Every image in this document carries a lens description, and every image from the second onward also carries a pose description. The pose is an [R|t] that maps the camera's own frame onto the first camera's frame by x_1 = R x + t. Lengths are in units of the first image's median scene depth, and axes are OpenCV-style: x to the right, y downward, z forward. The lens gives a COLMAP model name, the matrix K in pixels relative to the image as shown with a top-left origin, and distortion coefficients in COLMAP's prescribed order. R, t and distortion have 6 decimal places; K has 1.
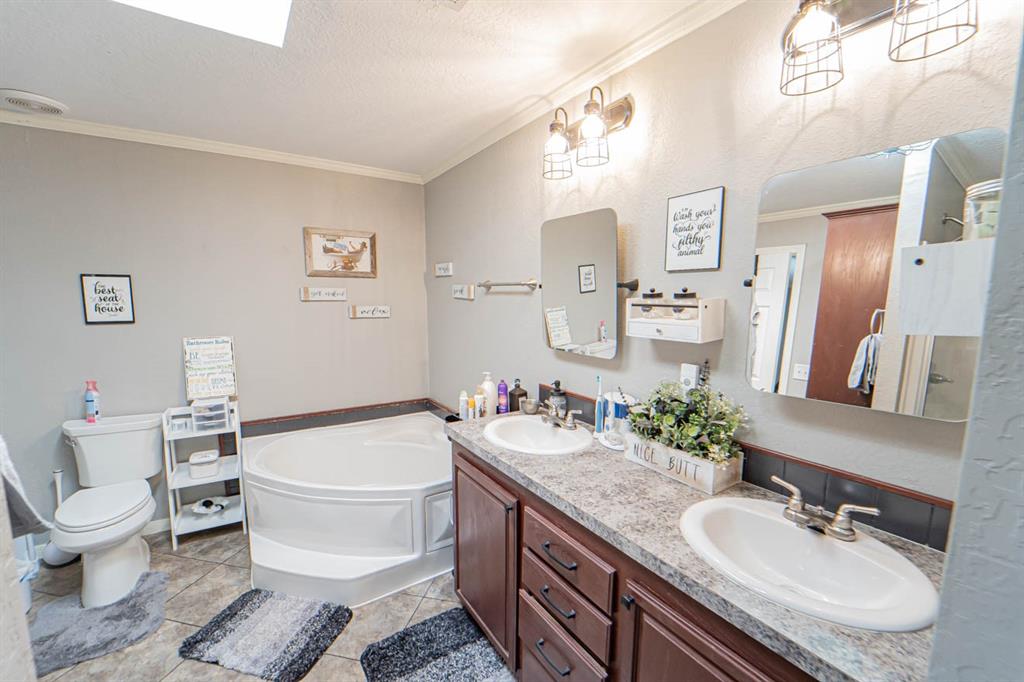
lens RADIAL K [[411.8, 0, 514.9], [0, 411.8, 342.6], [0, 0, 1]] dist [-0.019810, 0.000038]
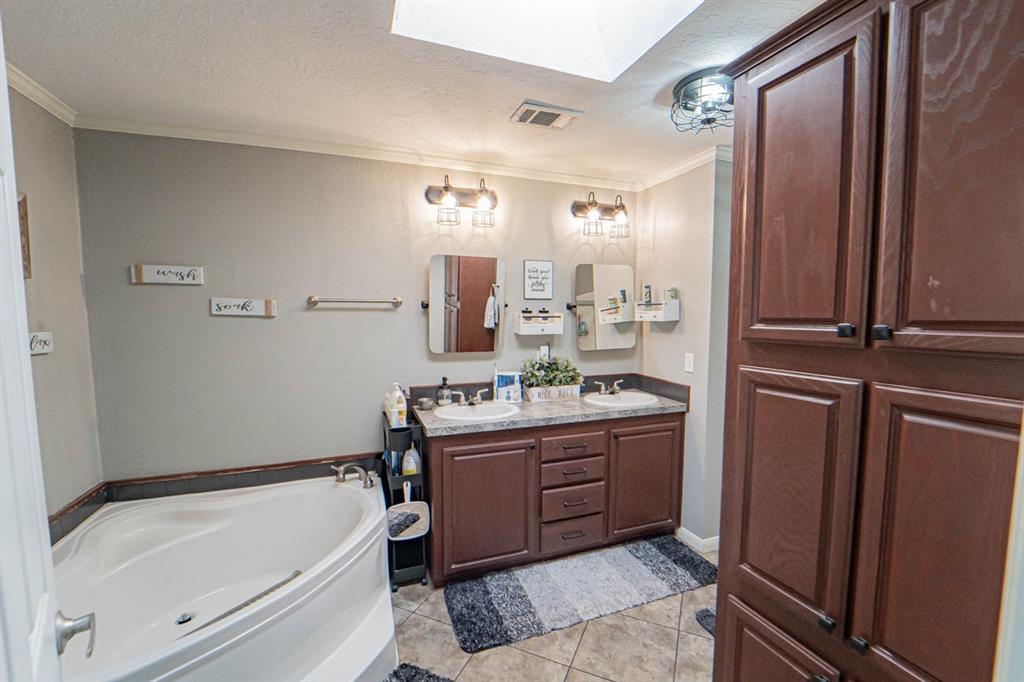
lens RADIAL K [[411.8, 0, 513.9], [0, 411.8, 344.0], [0, 0, 1]] dist [-0.019810, 0.000038]
pose [[0.242305, -0.076452, 0.967183, -1.488206], [0.111279, 0.992501, 0.050574, -0.072211], [-0.963797, 0.095373, 0.248995, 0.621620]]
